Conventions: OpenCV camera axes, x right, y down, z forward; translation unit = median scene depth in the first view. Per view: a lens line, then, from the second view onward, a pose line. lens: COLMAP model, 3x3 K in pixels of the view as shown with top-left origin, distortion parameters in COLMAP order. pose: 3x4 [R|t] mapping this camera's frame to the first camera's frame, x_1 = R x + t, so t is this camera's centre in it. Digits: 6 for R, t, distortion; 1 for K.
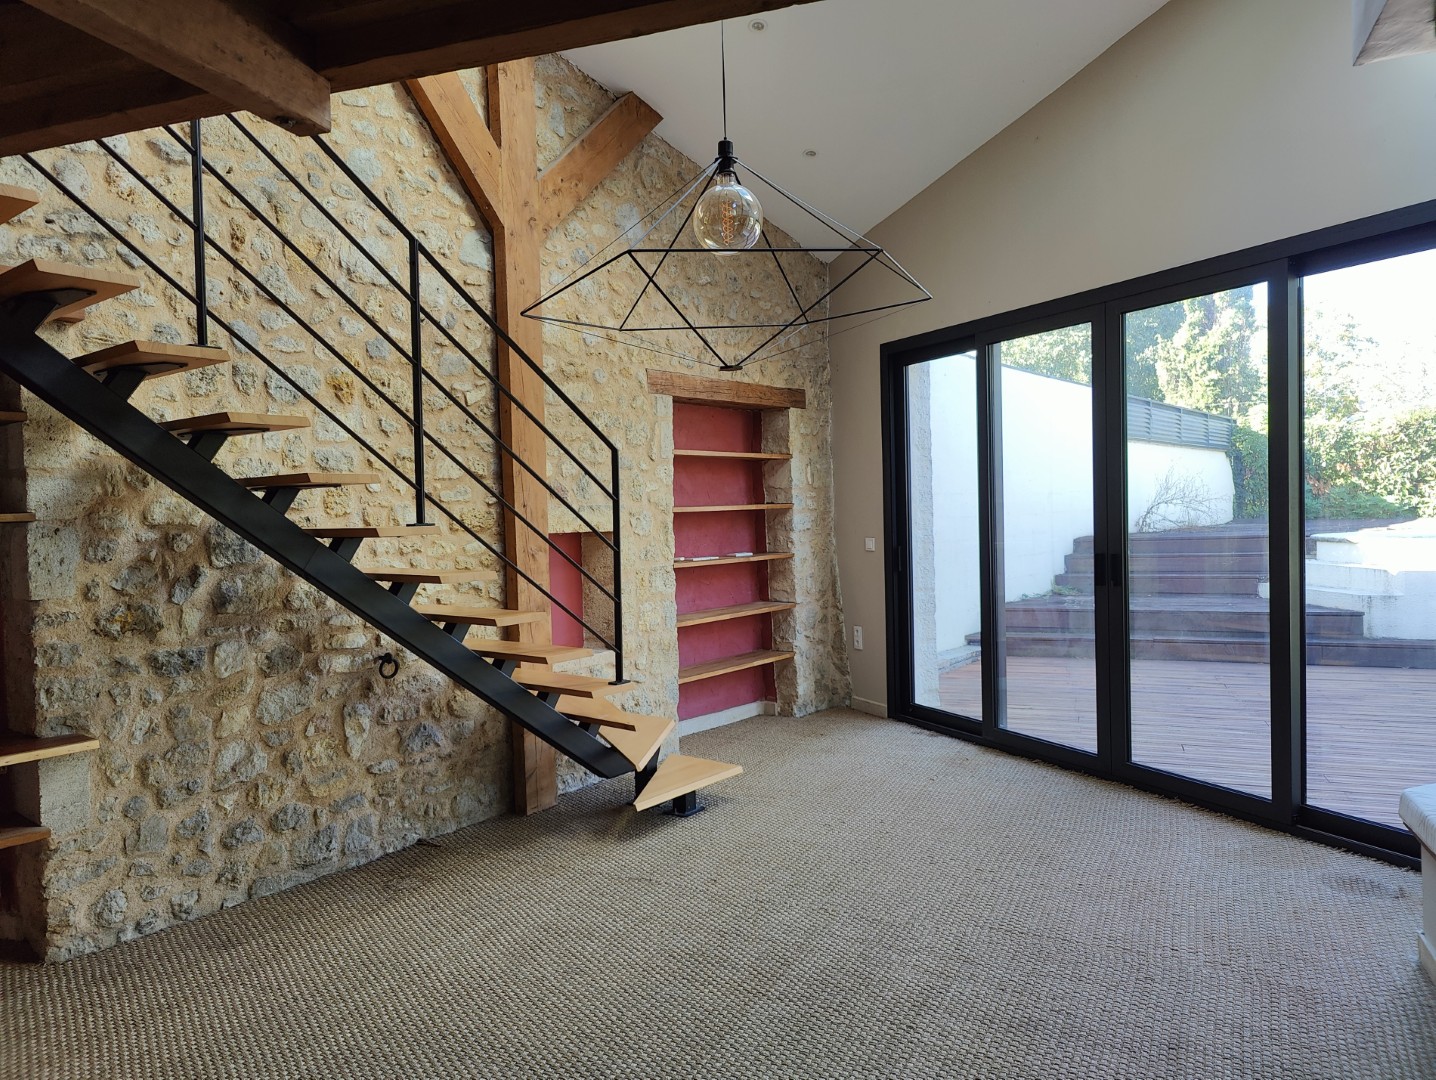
lens RADIAL K [[996.1, 0, 710.0], [0, 996.1, 534.9], [0, 0, 1]] dist [0.033425, -0.035002]
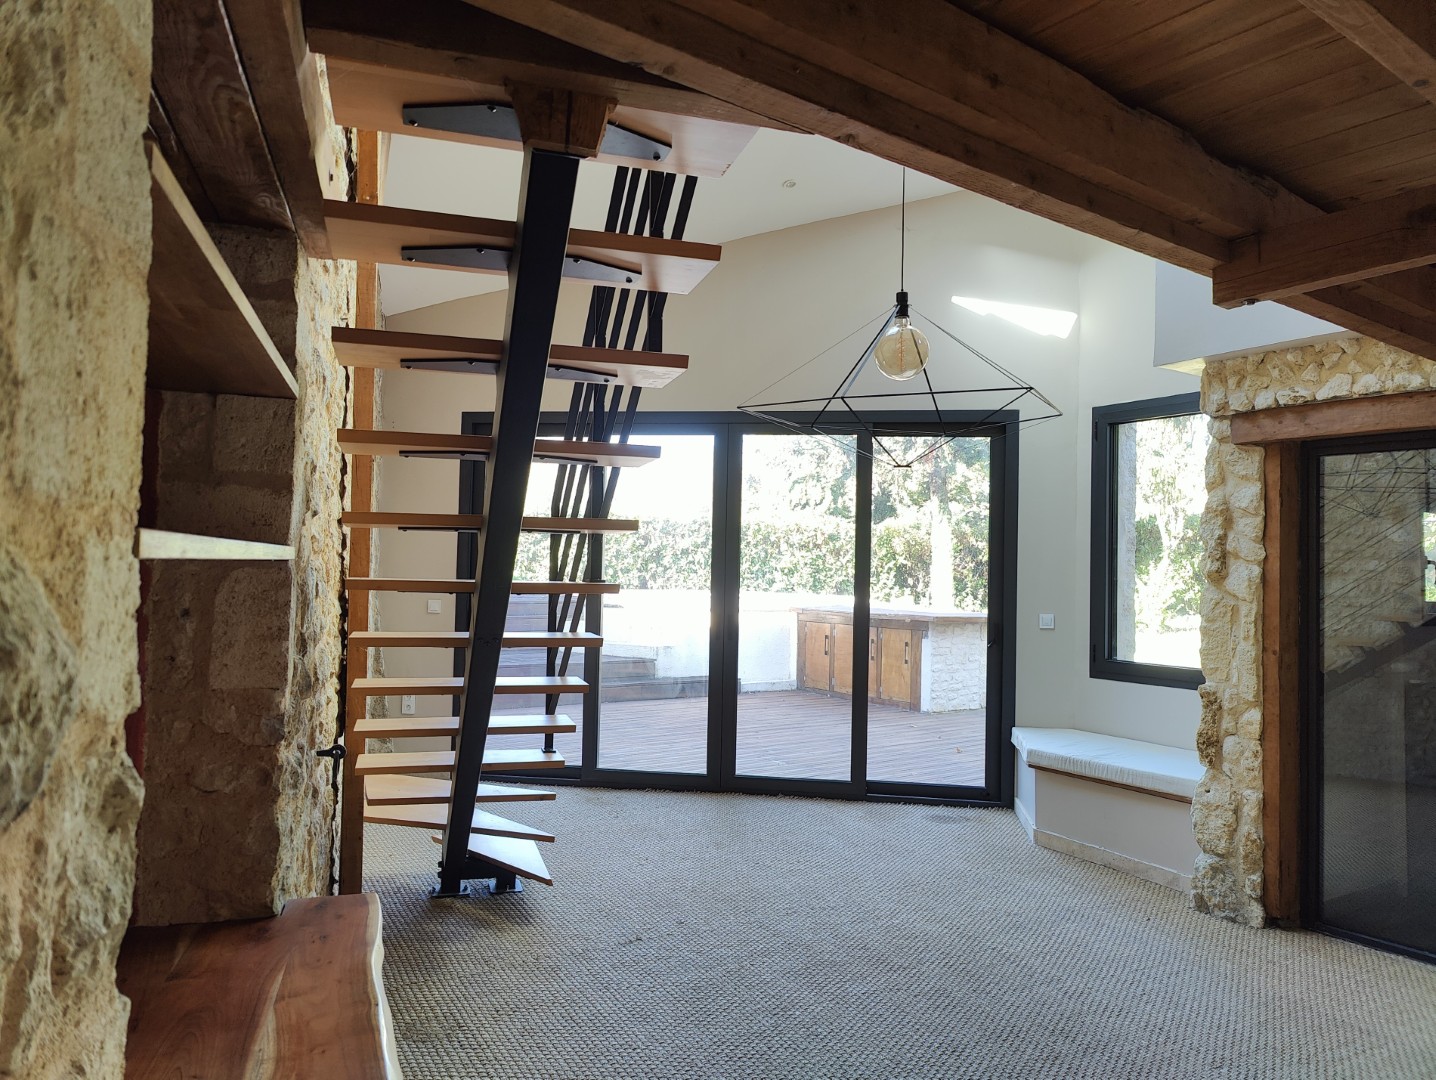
lens RADIAL K [[996.1, 0, 710.0], [0, 996.1, 534.9], [0, 0, 1]] dist [0.033425, -0.035002]
pose [[0.567280, 0.066583, 0.820829, -0.755347], [-0.014311, 0.997373, -0.071013, 0.008780], [-0.823401, 0.028538, 0.566743, 0.313309]]
